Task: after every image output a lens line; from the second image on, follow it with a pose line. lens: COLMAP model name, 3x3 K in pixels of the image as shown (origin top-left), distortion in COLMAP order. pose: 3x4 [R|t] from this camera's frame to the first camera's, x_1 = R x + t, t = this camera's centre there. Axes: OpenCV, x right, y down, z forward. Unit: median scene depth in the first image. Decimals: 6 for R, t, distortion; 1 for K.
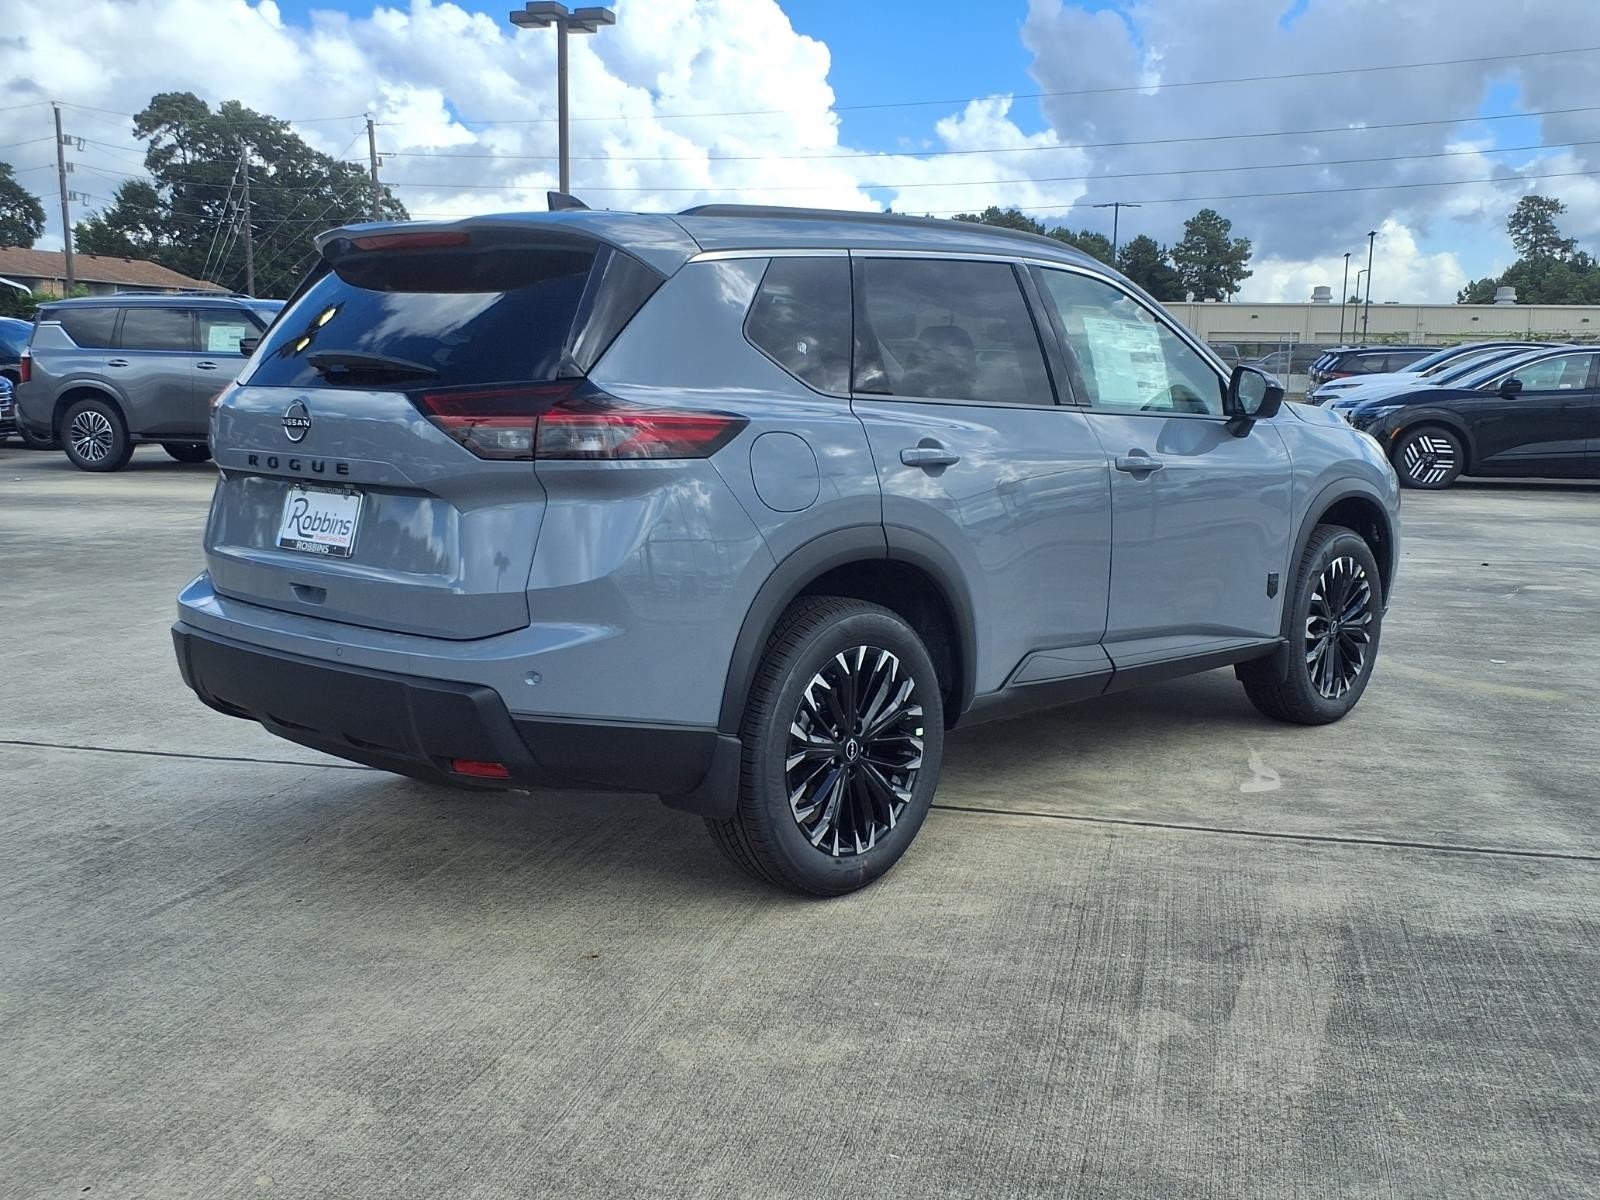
lens RADIAL K [[1586.8, 0, 771.3], [0, 1586.8, 598.0], [0, 0, 1]] dist [0.063767, -0.026810]
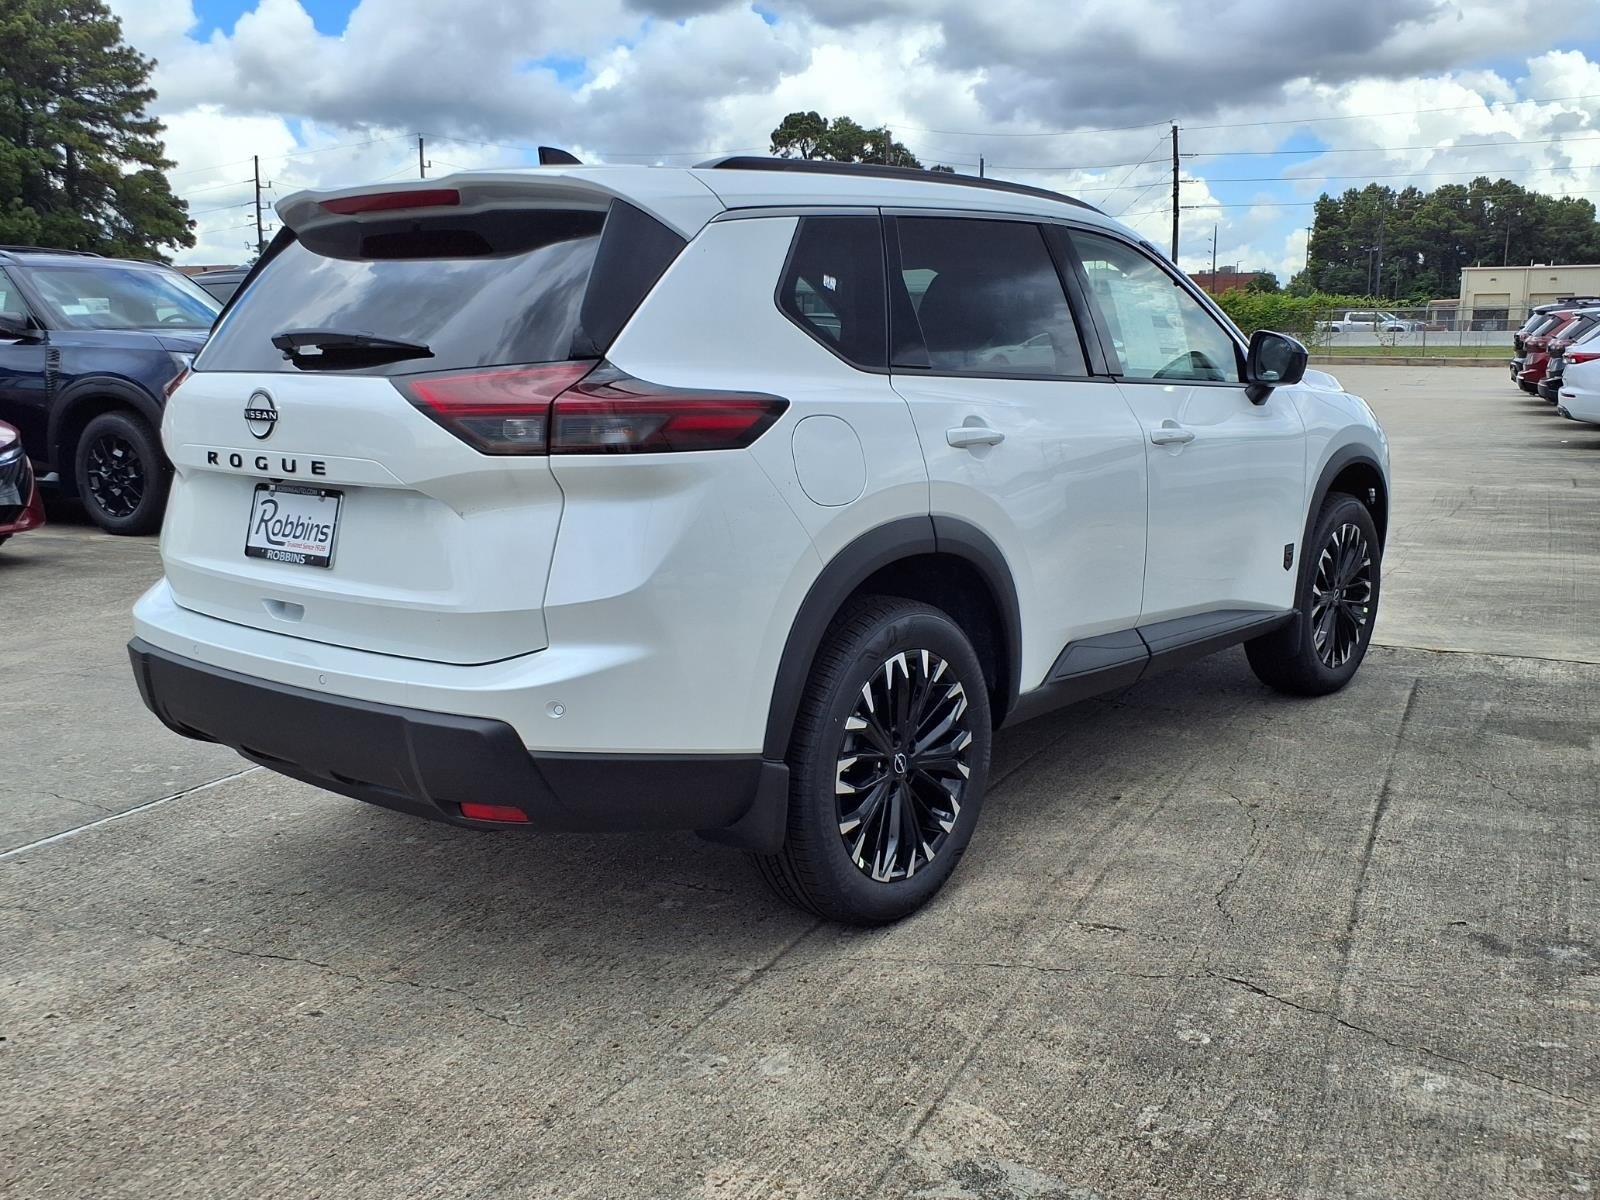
lens RADIAL K [[1453.2, 0, 778.8], [0, 1453.2, 596.2], [0, 0, 1]] dist [0.009339, 0.004857]
pose [[0.997823, -0.028012, 0.059704, -0.064495], [0.026084, 0.999121, 0.032827, -0.028667], [-0.060571, -0.031198, 0.997676, 0.183761]]
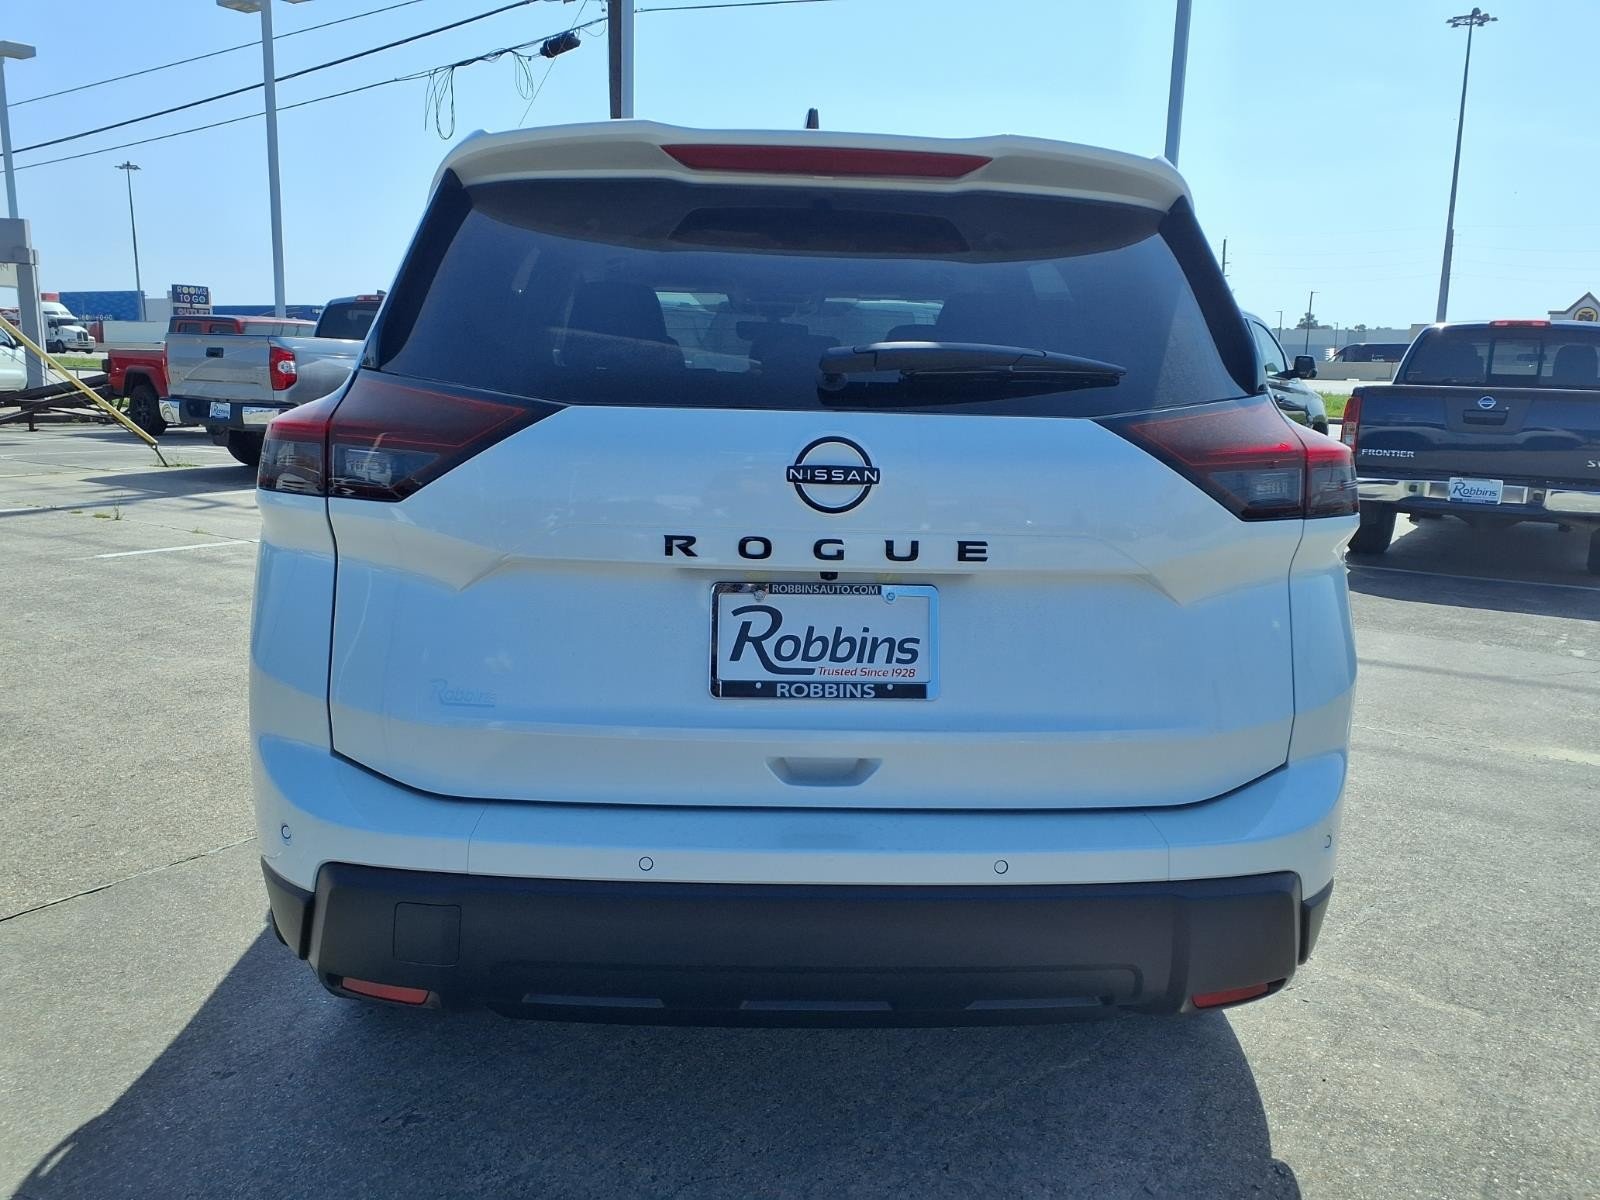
lens RADIAL K [[1493.2, 0, 800.3], [0, 1493.2, 676.2], [0, 0, 1]] dist [0.055297, -0.031174]
pose [[0.711677, -0.127782, 0.690788, -0.653958], [0.081731, 0.991701, 0.099243, -0.089464], [-0.697736, -0.014170, 0.716215, 0.610923]]
